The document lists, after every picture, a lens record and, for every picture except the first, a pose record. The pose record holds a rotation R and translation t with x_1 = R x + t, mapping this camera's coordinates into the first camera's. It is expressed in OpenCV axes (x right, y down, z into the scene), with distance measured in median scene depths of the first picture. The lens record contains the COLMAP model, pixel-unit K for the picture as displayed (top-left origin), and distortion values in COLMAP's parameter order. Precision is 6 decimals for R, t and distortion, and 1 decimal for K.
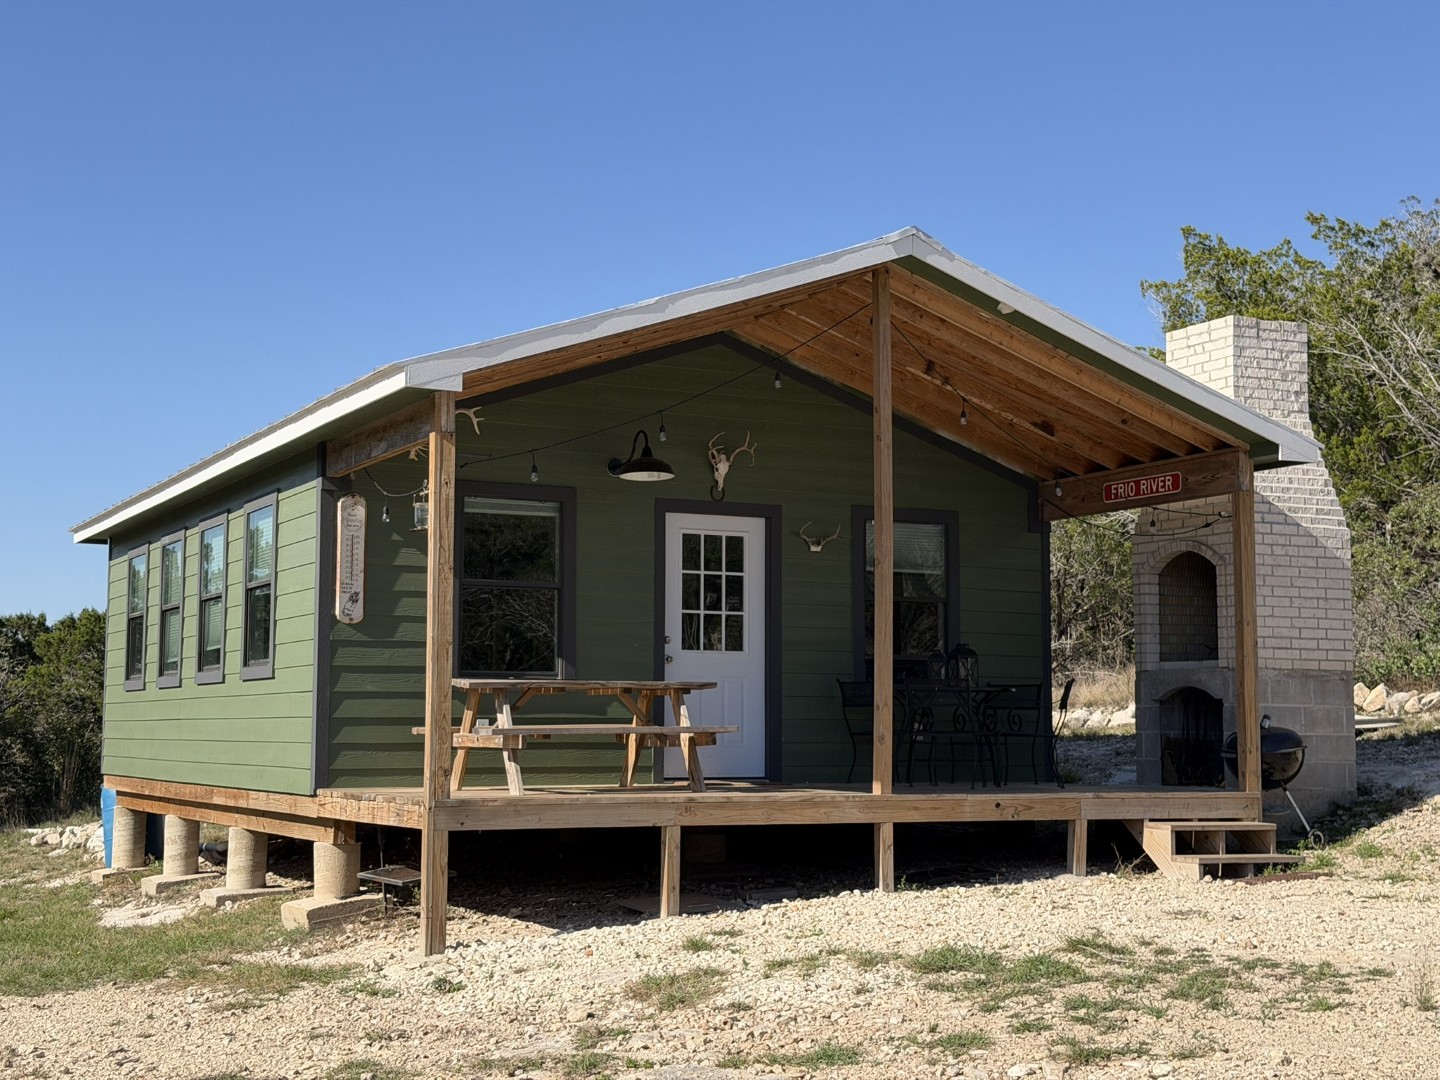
lens RADIAL K [[1992.2, 0, 637.4], [0, 1992.2, 562.1], [0, 0, 1]] dist [0.069669, 0.000000]
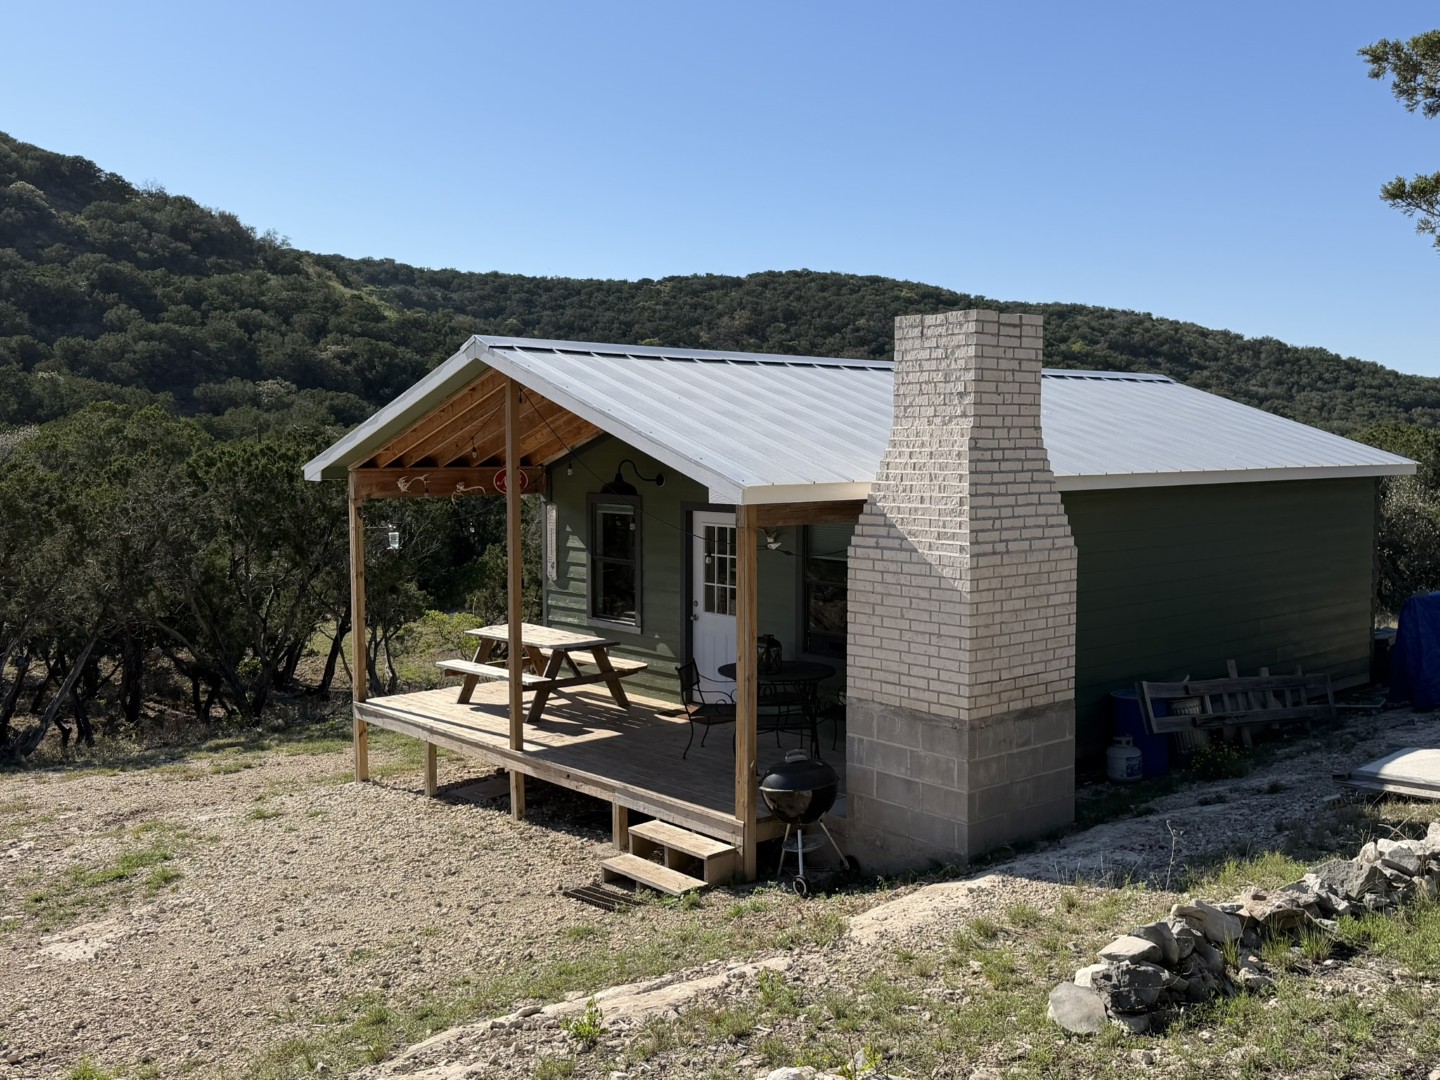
lens RADIAL K [[1313.5, 0, 716.4], [0, 1313.5, 545.7], [0, 0, 1]] dist [0.030746, 0.000000]
pose [[0.290631, 0.066849, -0.954497, 0.873046], [0.080087, 0.992357, 0.093886, -0.083782], [0.953478, -0.103729, 0.283056, 0.754886]]
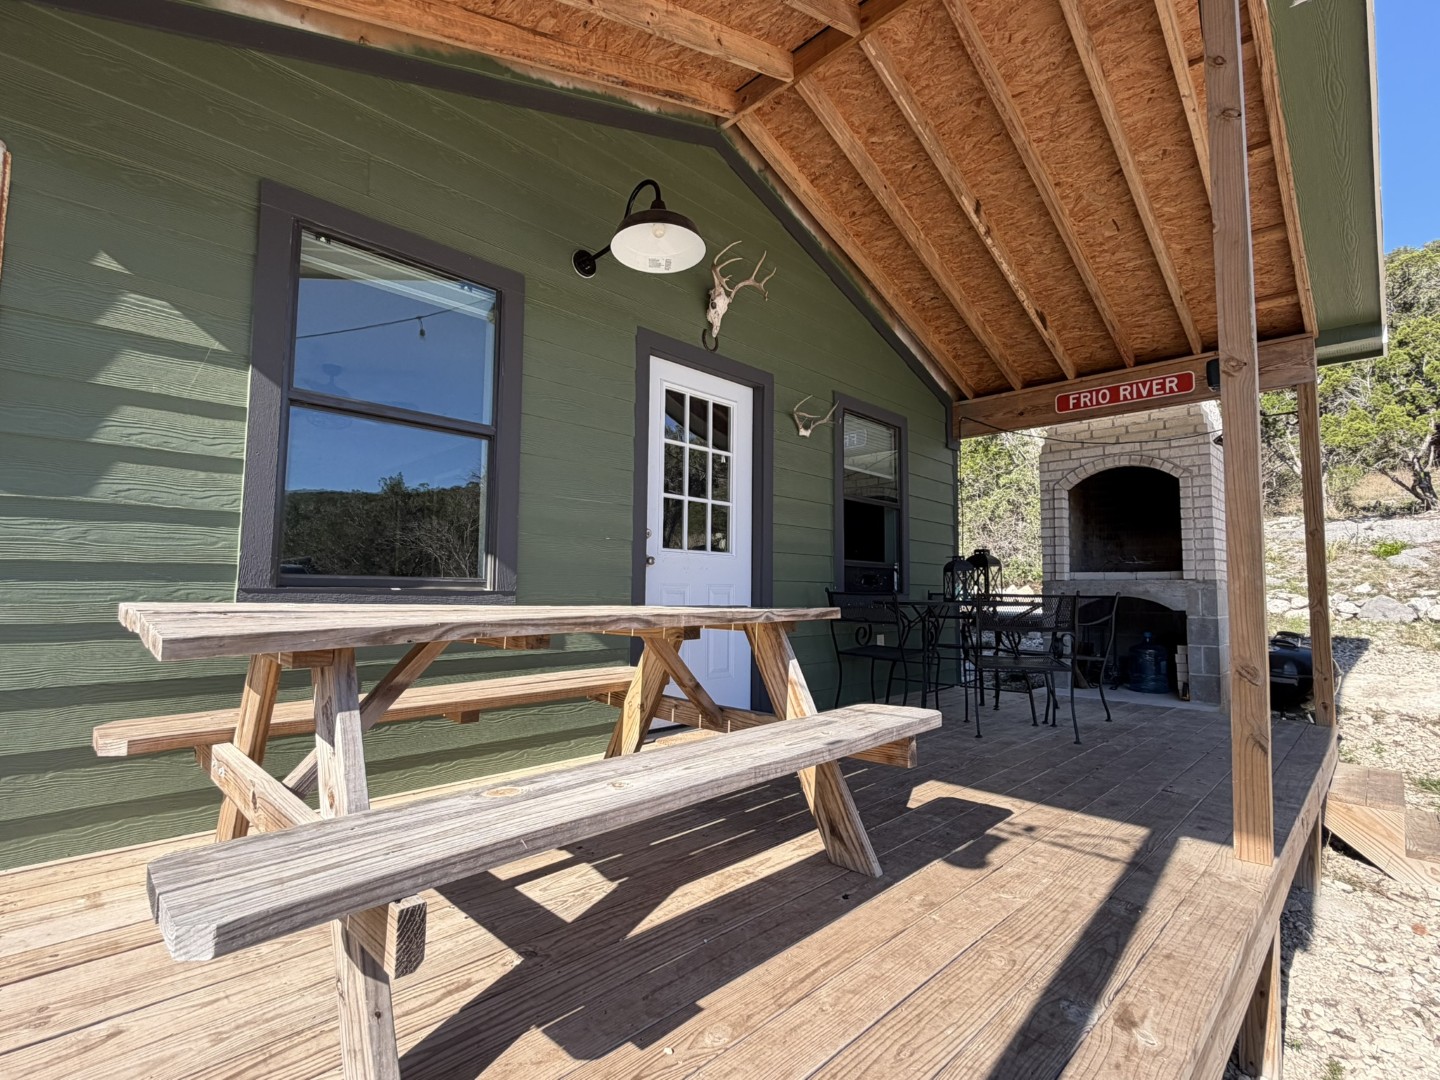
lens RADIAL K [[674.8, 0, 709.4], [0, 674.8, 536.4], [0, 0, 1]] dist [-0.008919, 0.003861]
pose [[0.941600, 0.032964, 0.335116, -0.042820], [-0.036581, 0.999321, 0.004483, 0.037917], [-0.334741, -0.016480, 0.942166, 0.762086]]
